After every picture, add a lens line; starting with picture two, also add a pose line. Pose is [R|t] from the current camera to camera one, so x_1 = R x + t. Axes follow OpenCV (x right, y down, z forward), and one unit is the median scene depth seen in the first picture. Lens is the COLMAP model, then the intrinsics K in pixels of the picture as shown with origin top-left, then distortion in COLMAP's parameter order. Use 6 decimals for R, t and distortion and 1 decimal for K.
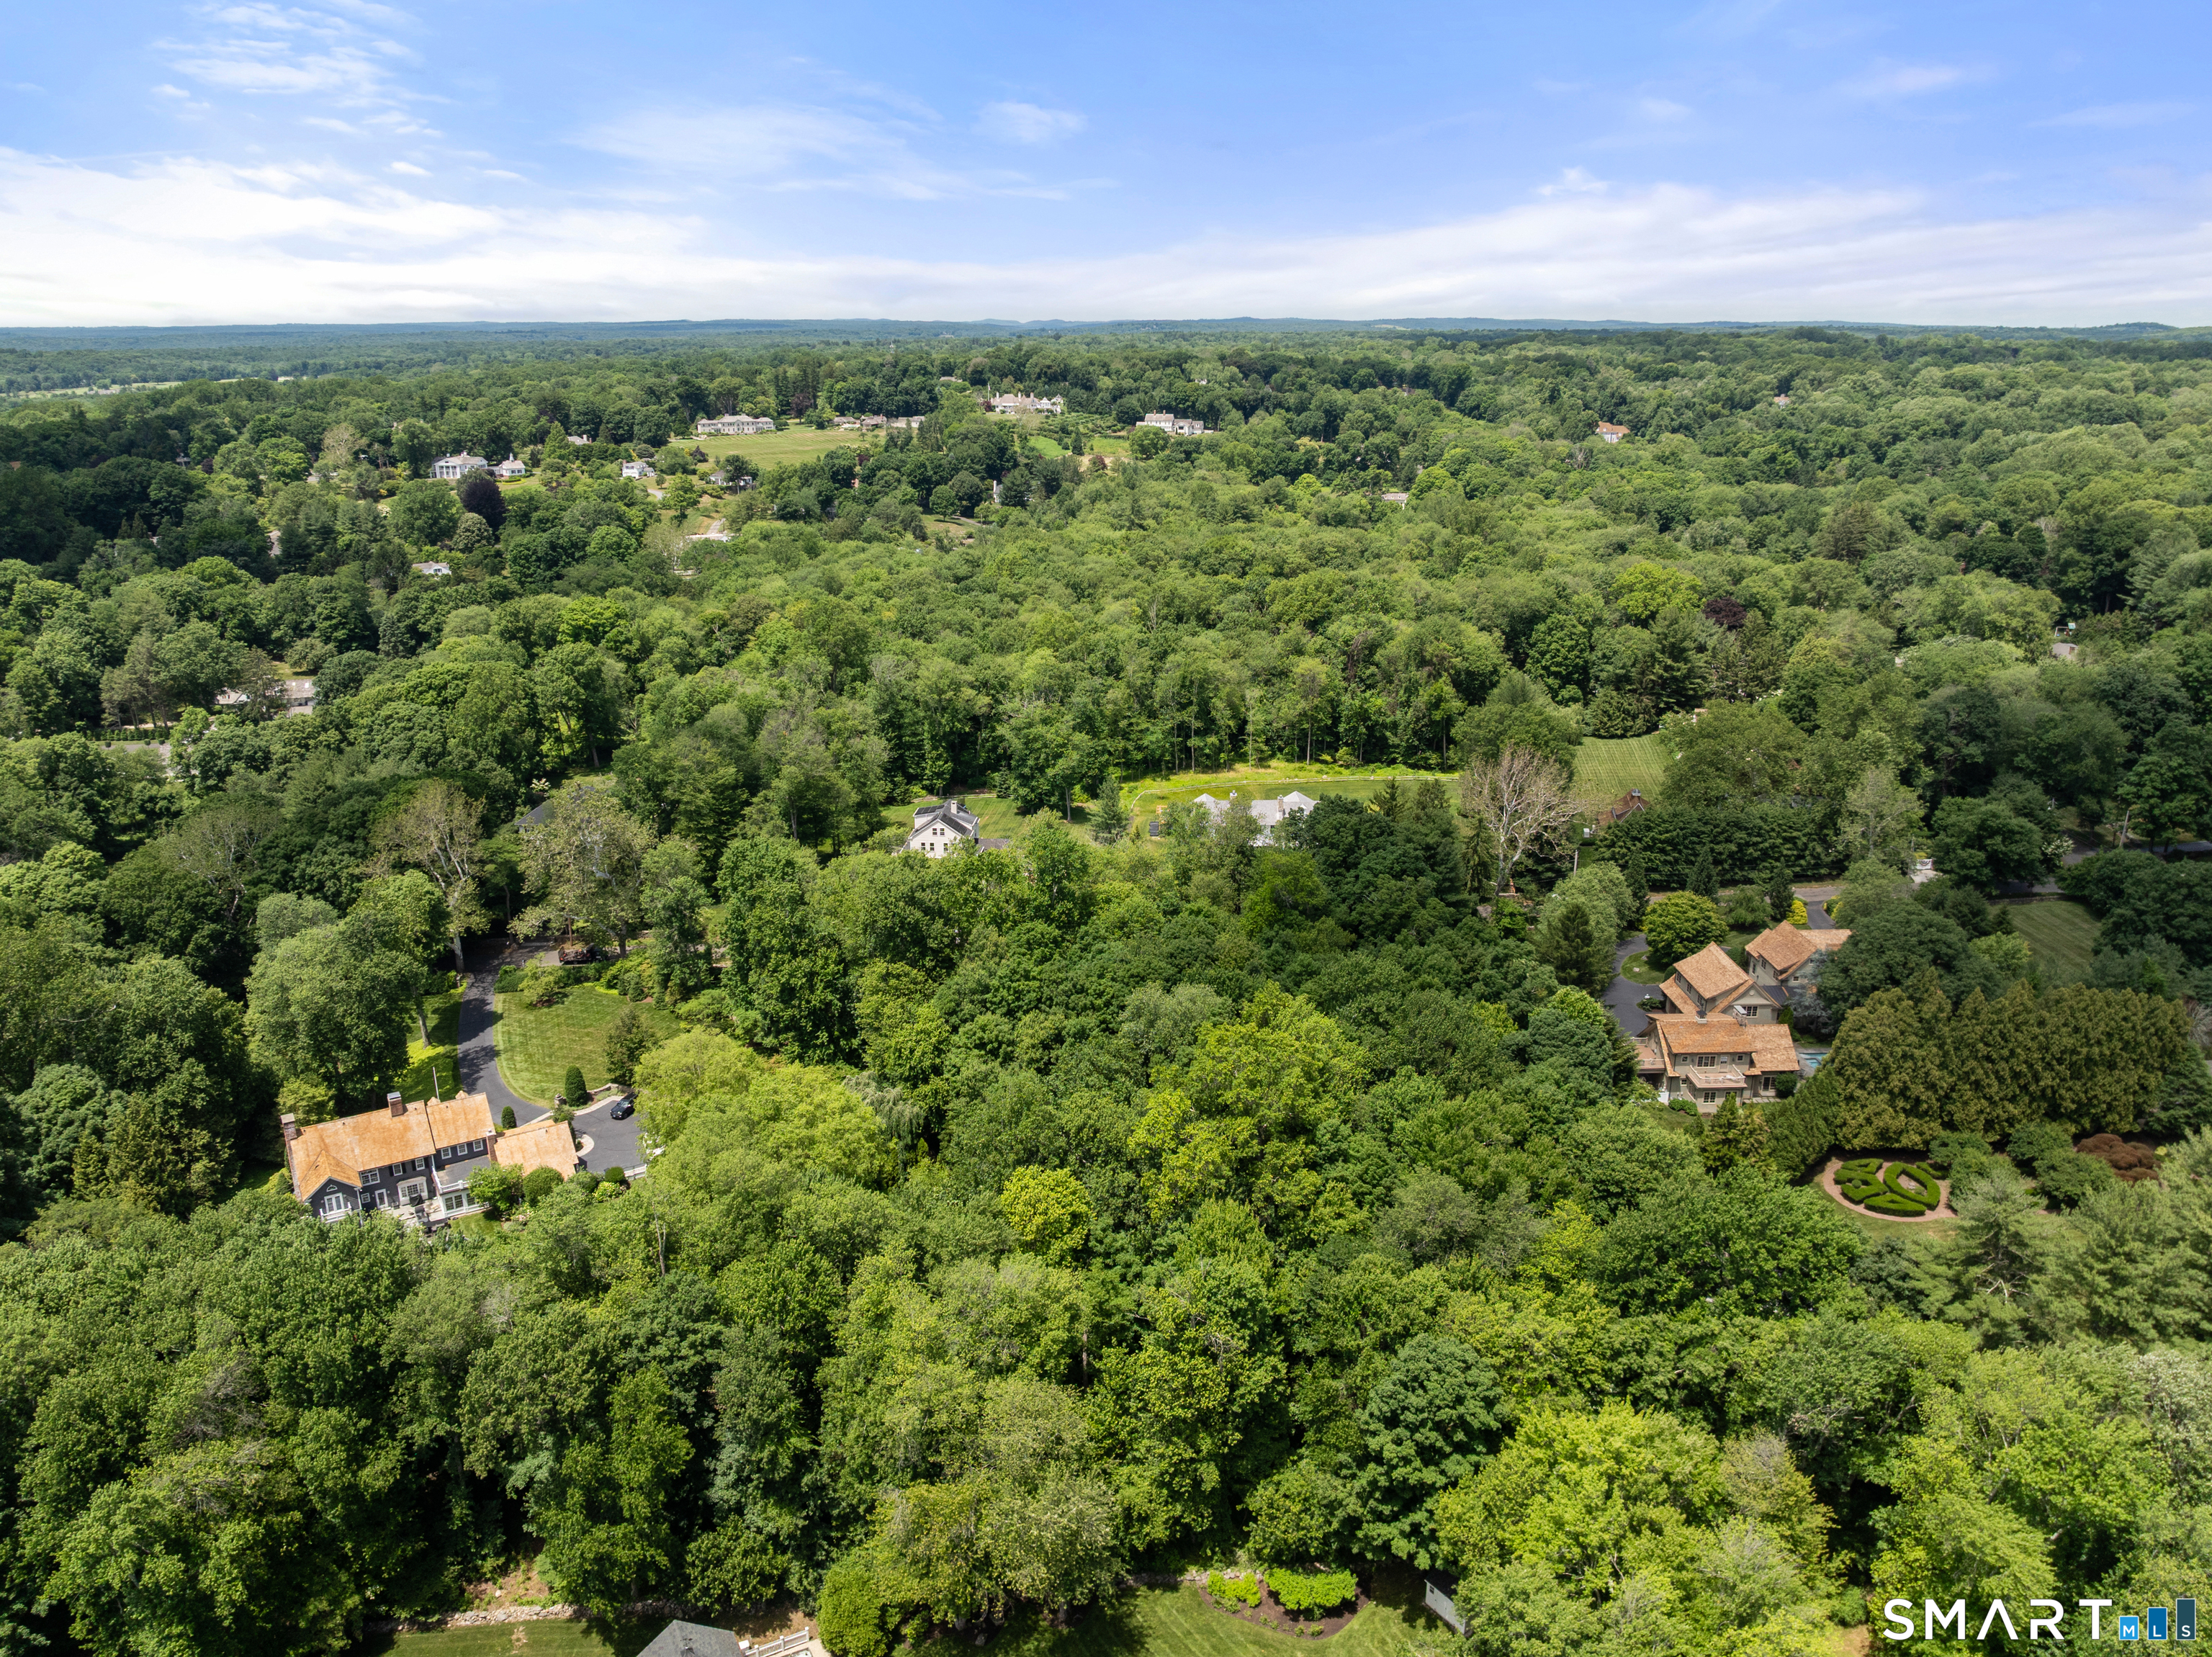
lens RADIAL K [[1573.4, 0, 1109.3], [0, 1573.4, 834.0], [0, 0, 1]] dist [-0.037131, 0.000165]
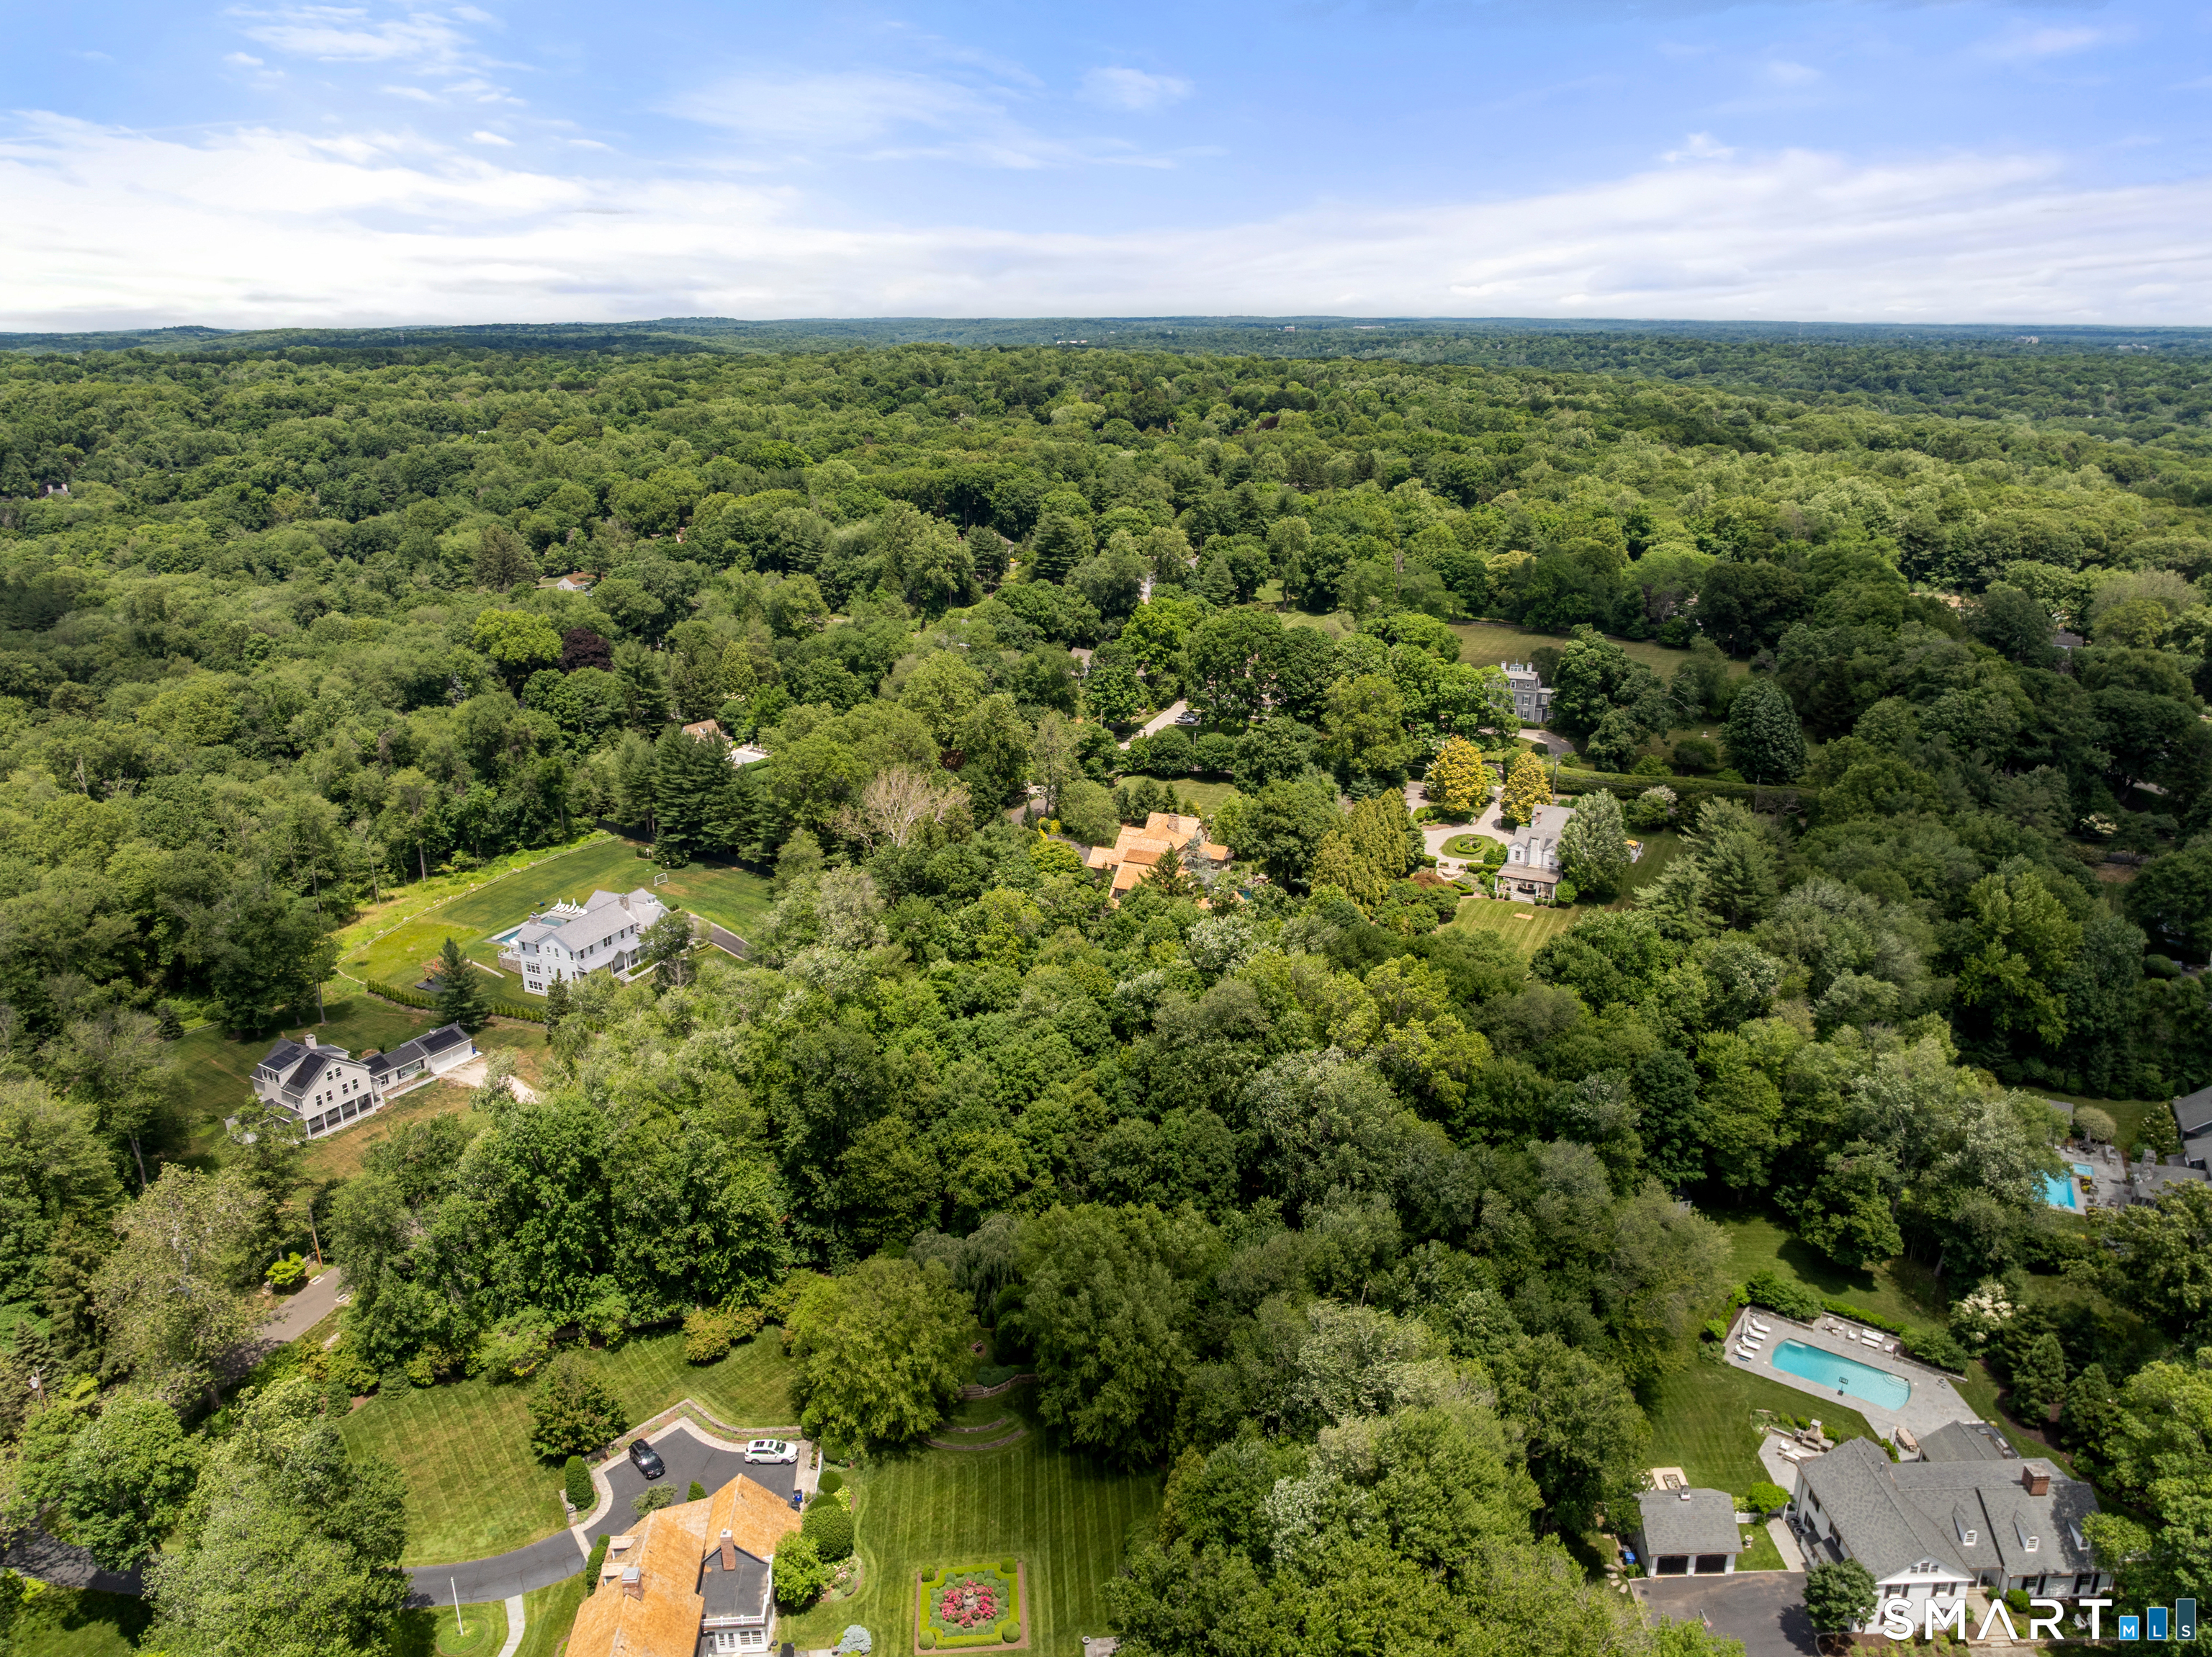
lens RADIAL K [[1558.4, 0, 1110.8], [0, 1558.4, 828.9], [0, 0, 1]] dist [-0.034322, -0.004682]
pose [[0.445877, -0.280787, 0.849913, -0.821964], [0.281789, 0.945276, 0.164462, -0.198759], [-0.849582, 0.166166, 0.500599, 0.385292]]
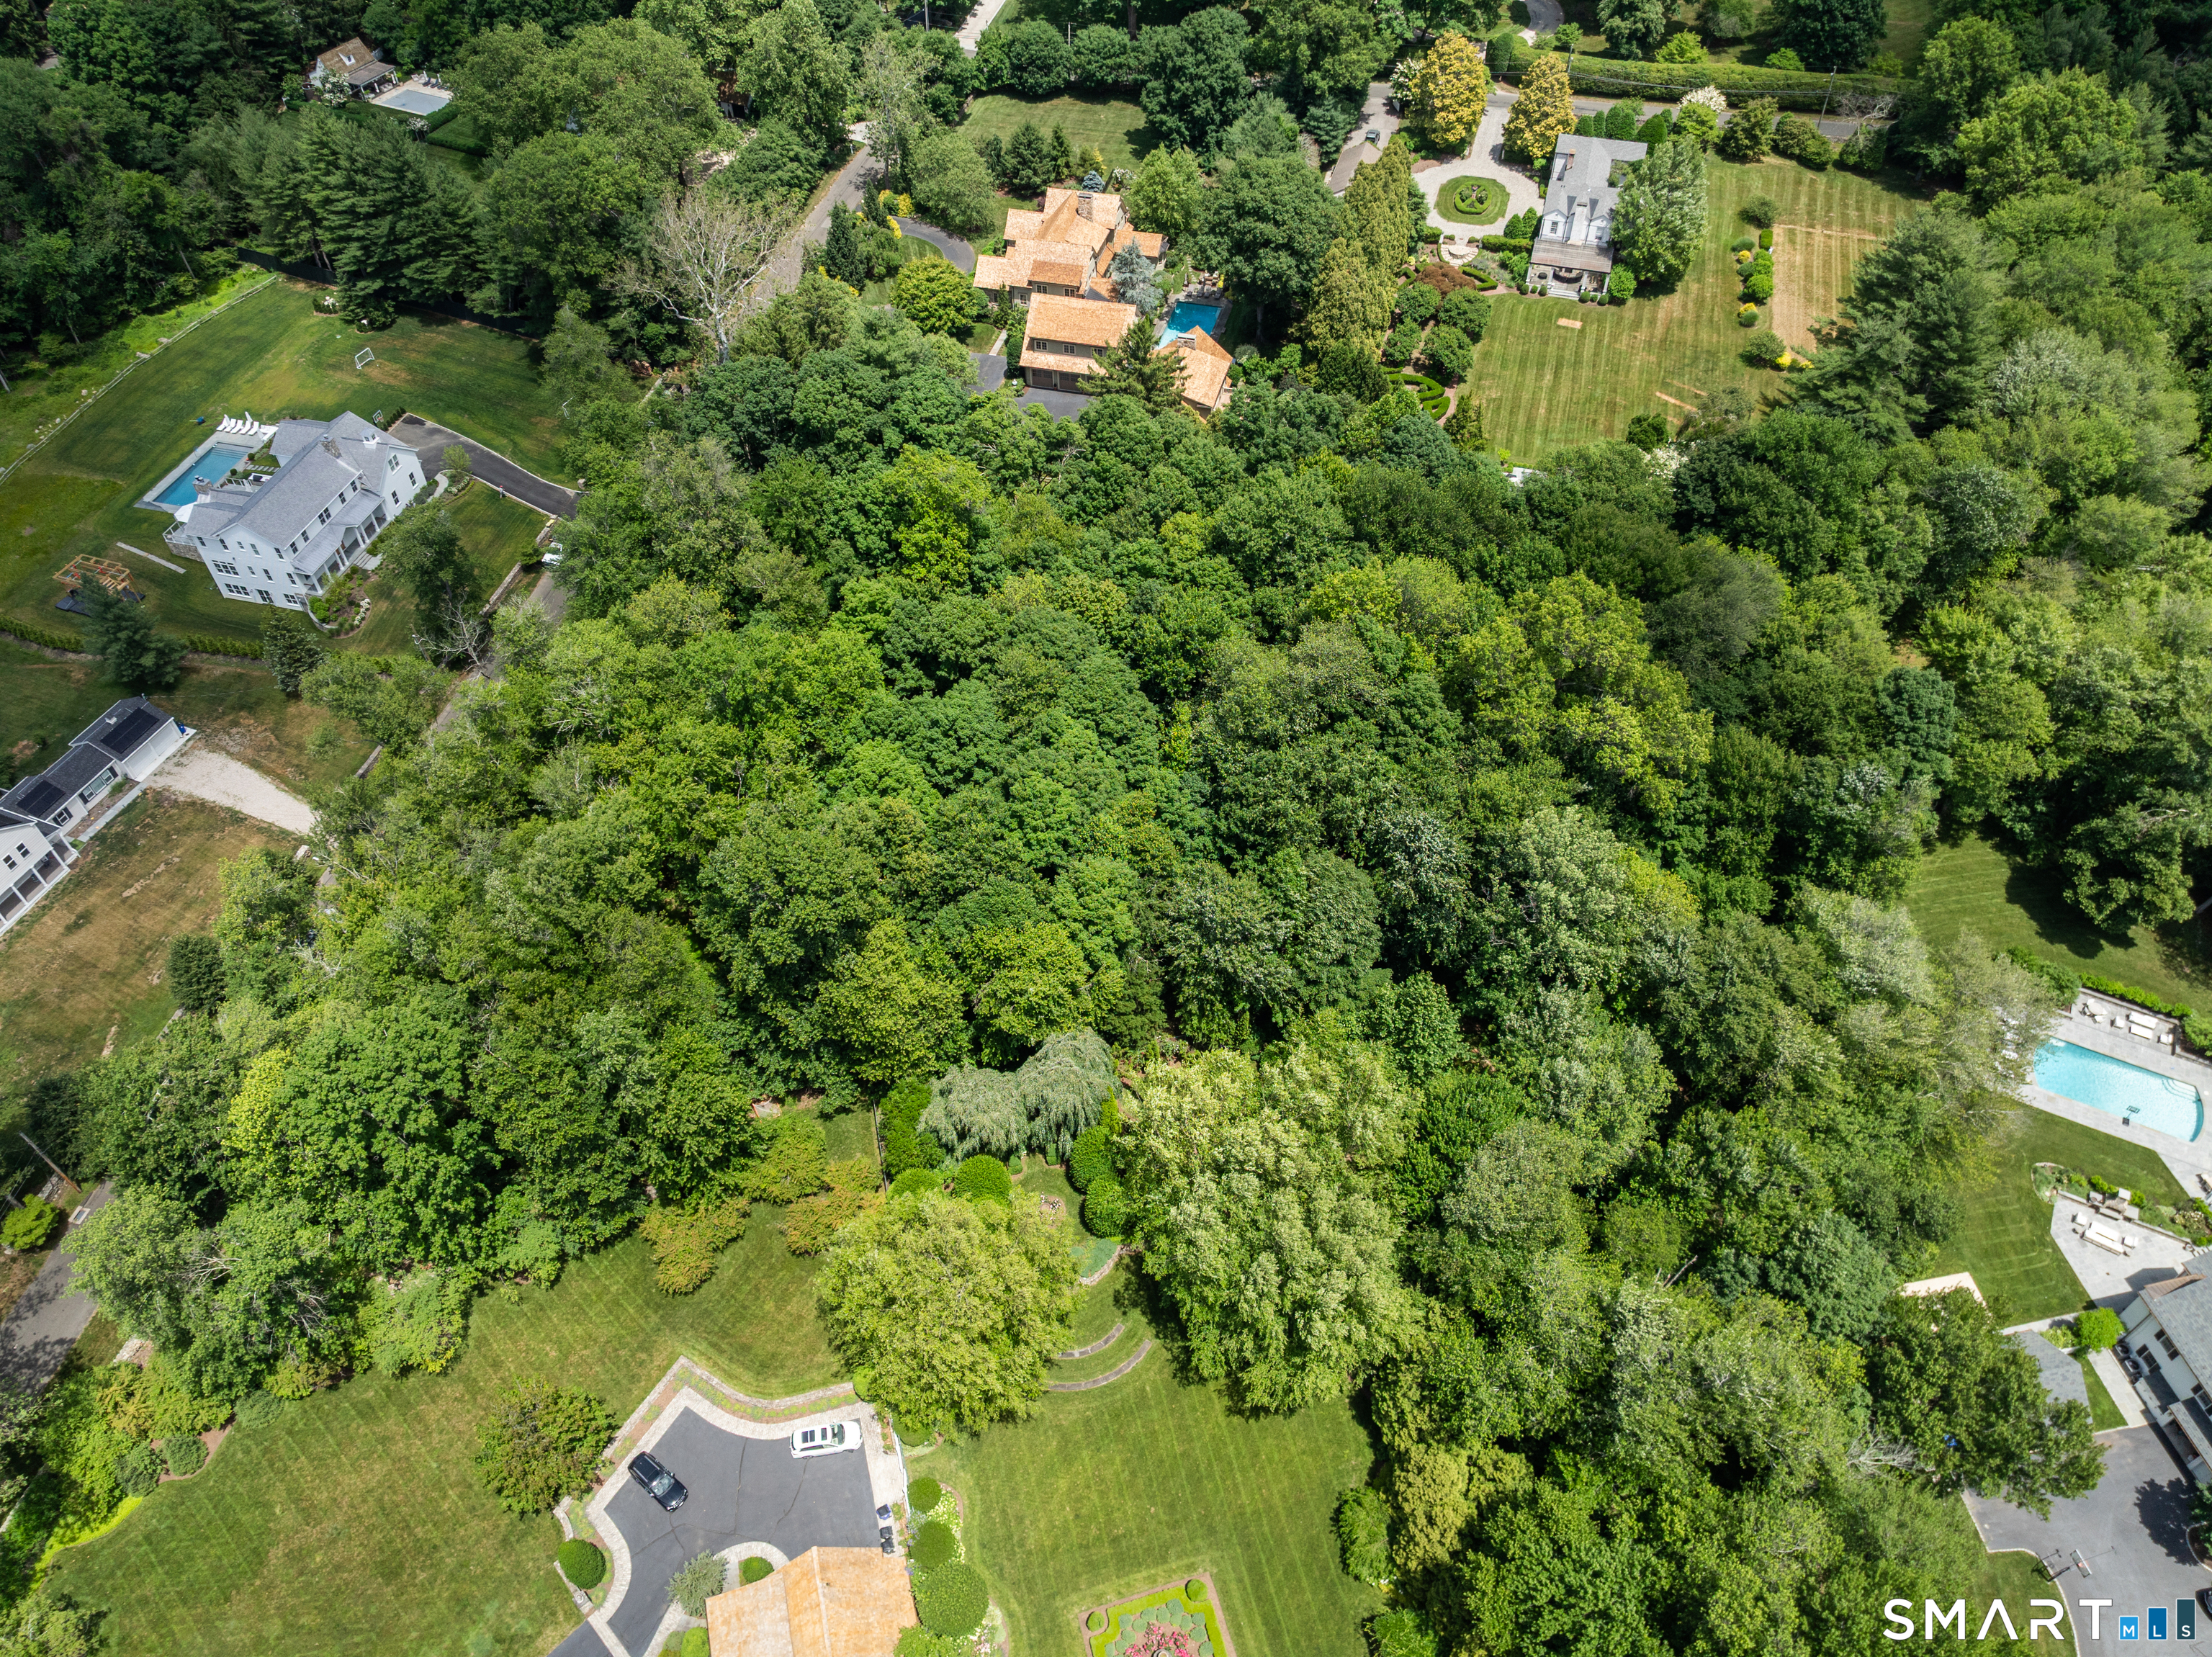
lens RADIAL K [[1561.8, 0, 1110.0], [0, 1561.8, 818.9], [0, 0, 1]] dist [-0.056601, 0.029868]
pose [[0.279718, -0.709753, 0.646535, -0.482498], [0.305829, 0.704207, 0.640750, -0.328512], [-0.910069, 0.018500, 0.414043, 0.649708]]
